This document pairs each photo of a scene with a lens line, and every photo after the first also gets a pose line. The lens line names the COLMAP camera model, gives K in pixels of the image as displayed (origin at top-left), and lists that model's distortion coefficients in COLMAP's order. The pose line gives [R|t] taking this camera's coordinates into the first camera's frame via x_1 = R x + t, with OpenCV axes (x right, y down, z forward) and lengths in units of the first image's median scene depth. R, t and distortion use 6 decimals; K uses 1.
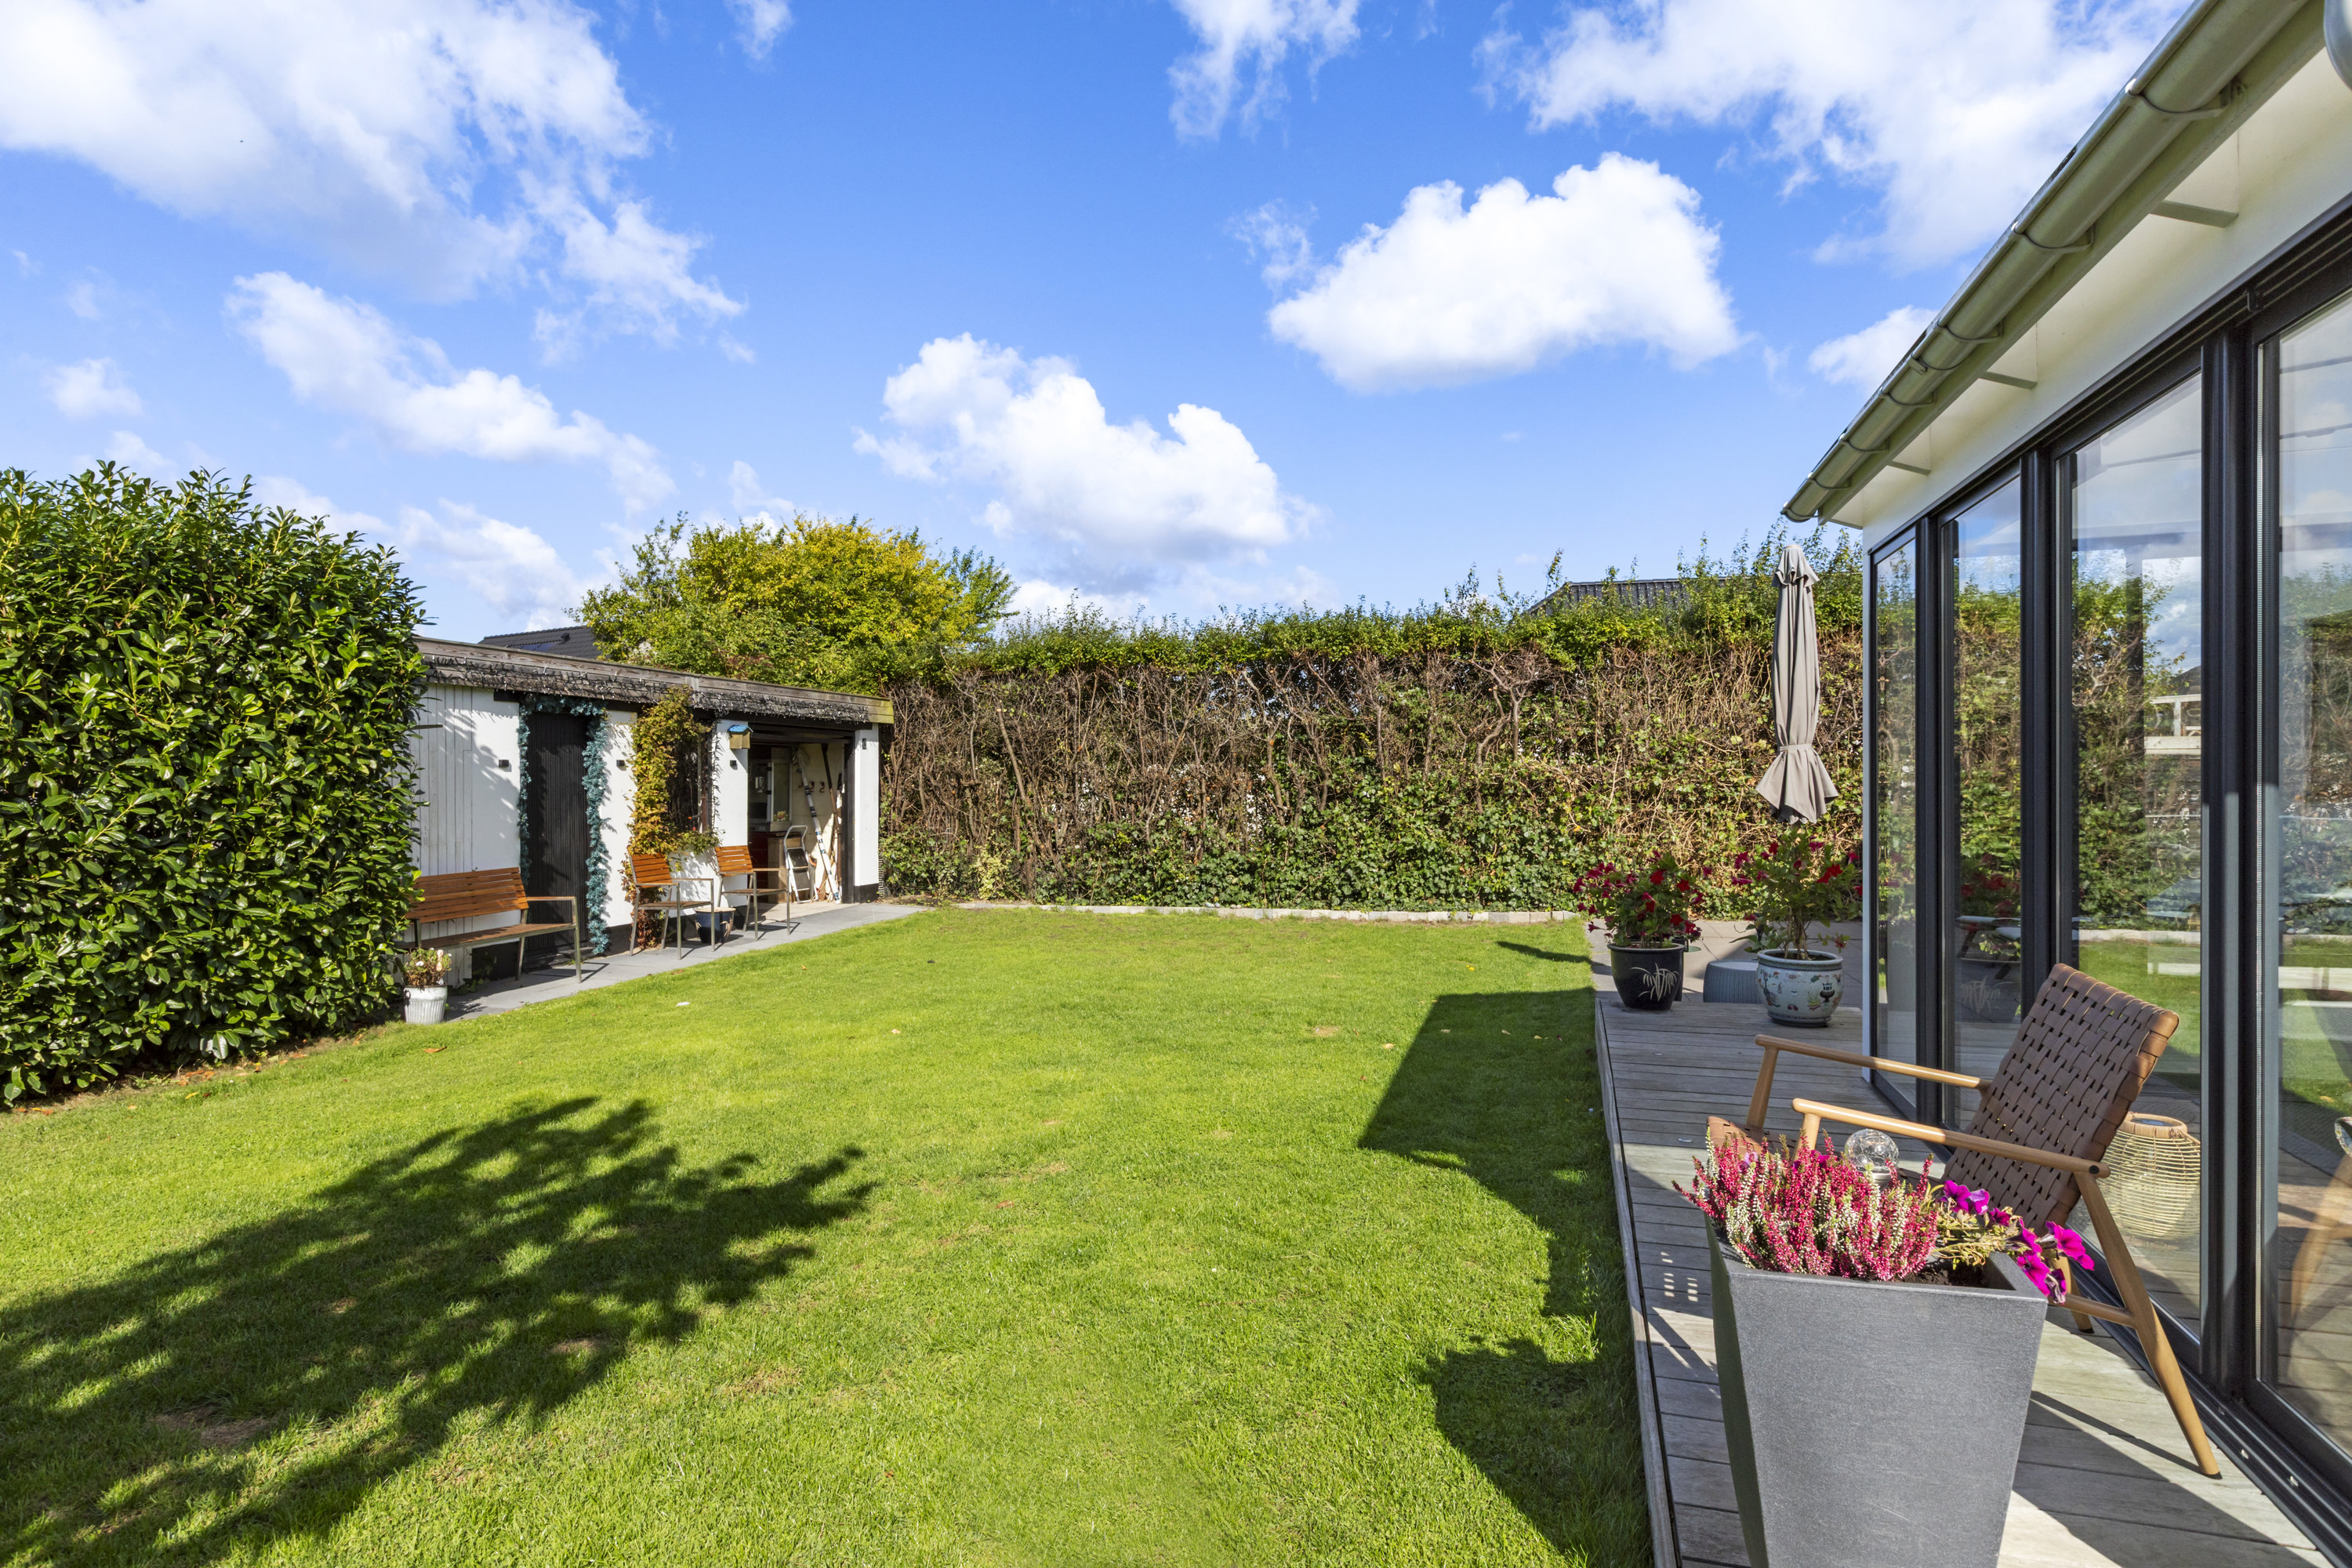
lens RADIAL K [[1286.1, 0, 1184.3], [0, 1286.1, 787.6], [0, 0, 1]] dist [0.001627, -0.000239]
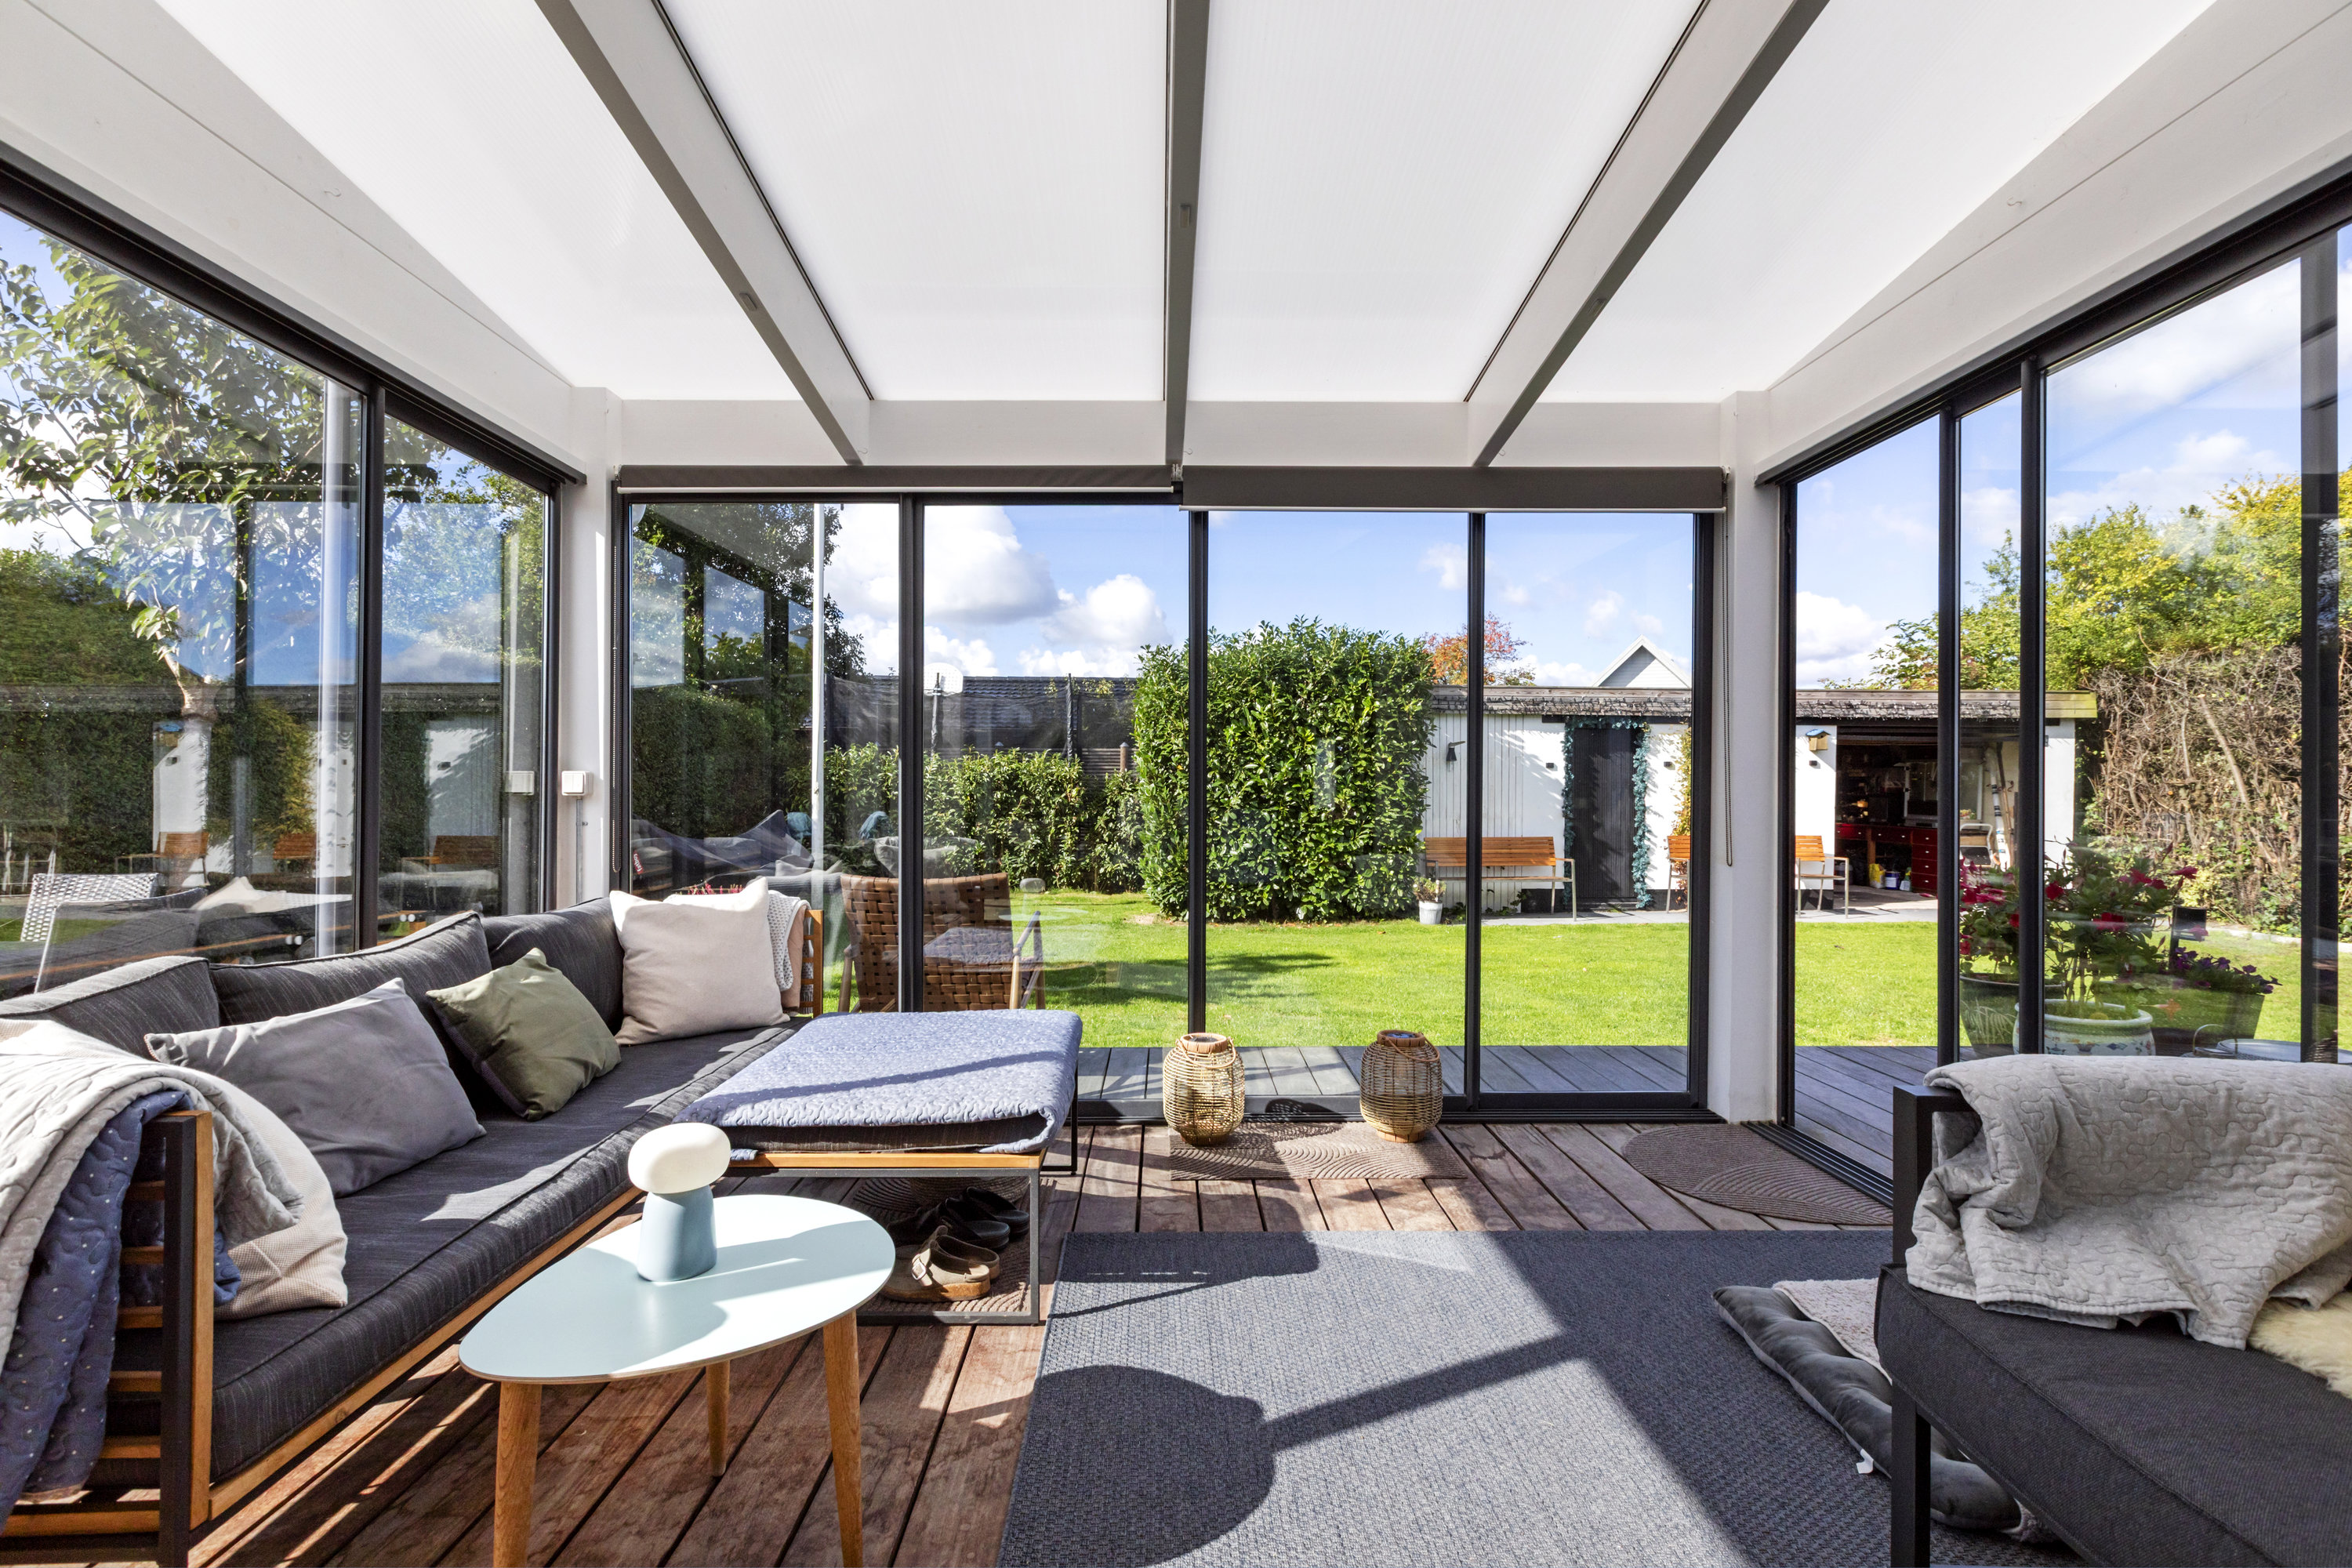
lens RADIAL K [[1092.7, 0, 1182.2], [0, 1092.7, 792.3], [0, 0, 1]] dist [0.001459, 0.000059]
pose [[0.295720, 0.008121, -0.955240, 0.561069], [-0.009669, 0.999938, 0.005508, 0.009407], [0.955226, 0.007607, 0.295780, 0.251198]]
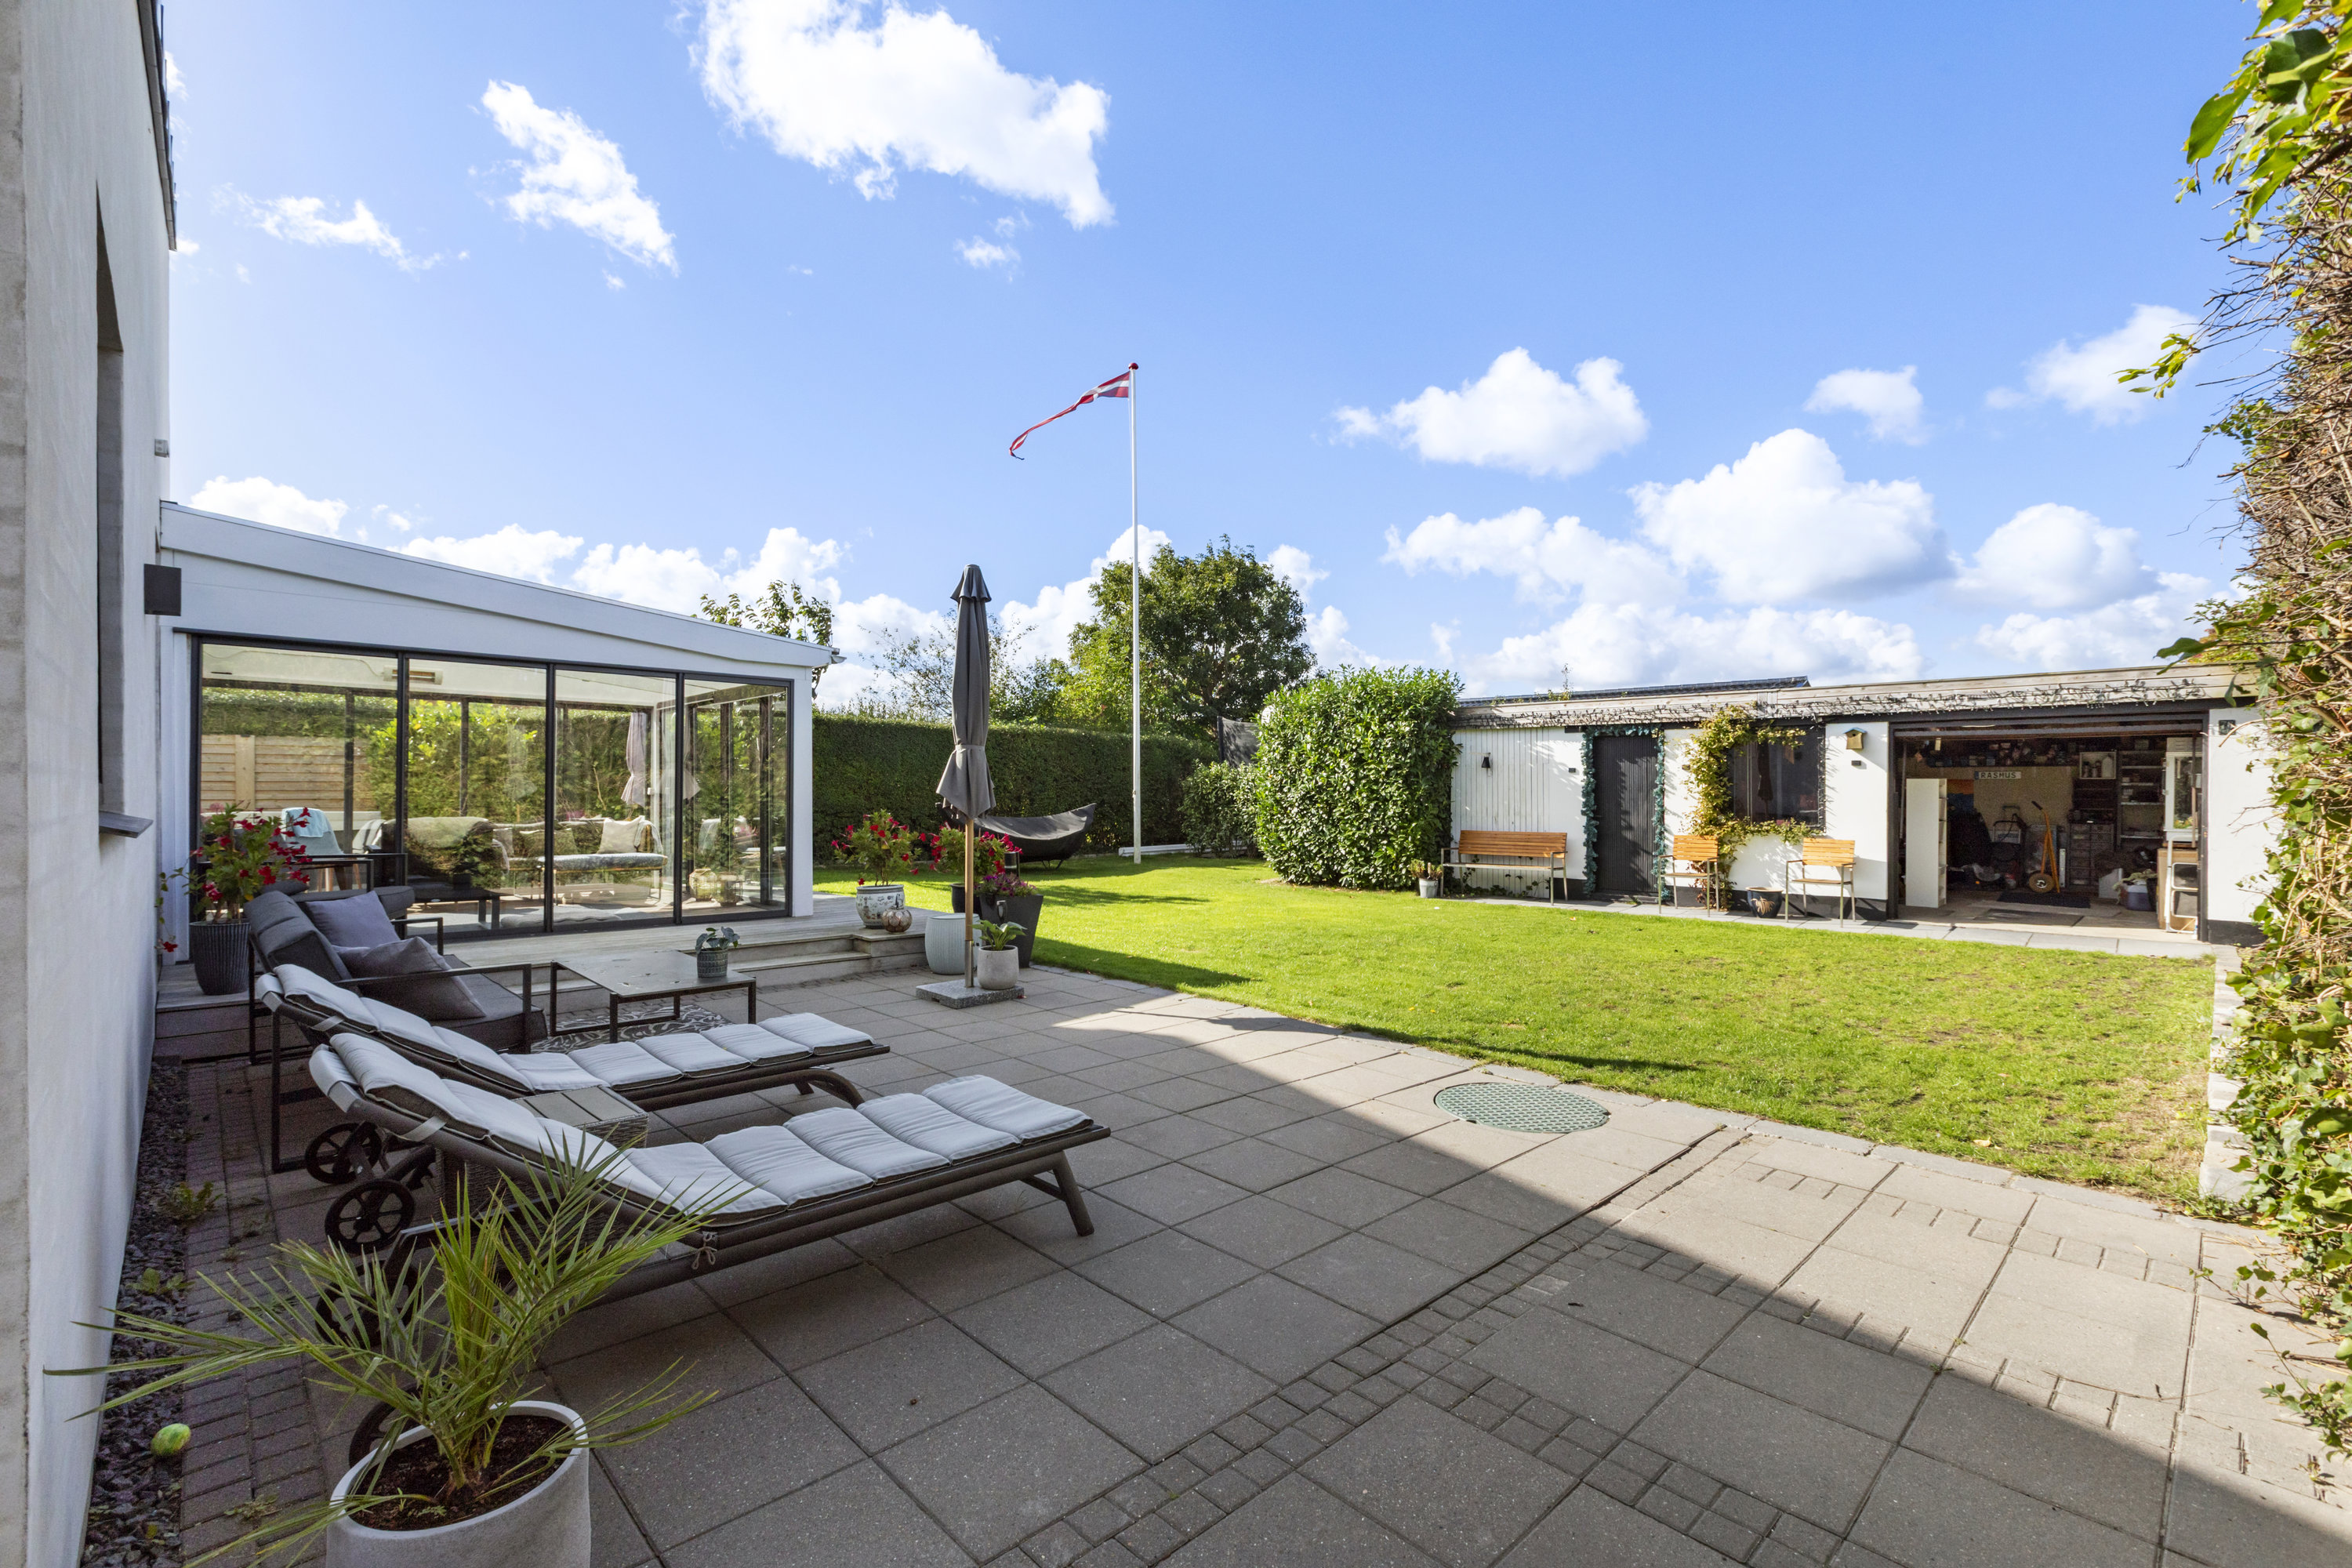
lens RADIAL K [[1036.3, 0, 1169.3], [0, 1036.3, 781.5], [0, 0, 1]] dist [0.000659, 0.000042]
pose [[-0.498503, 0.002238, -0.866885, 0.936470], [-0.000653, 0.999995, 0.002957, -0.008013], [0.866888, 0.002040, -0.498499, 1.288107]]
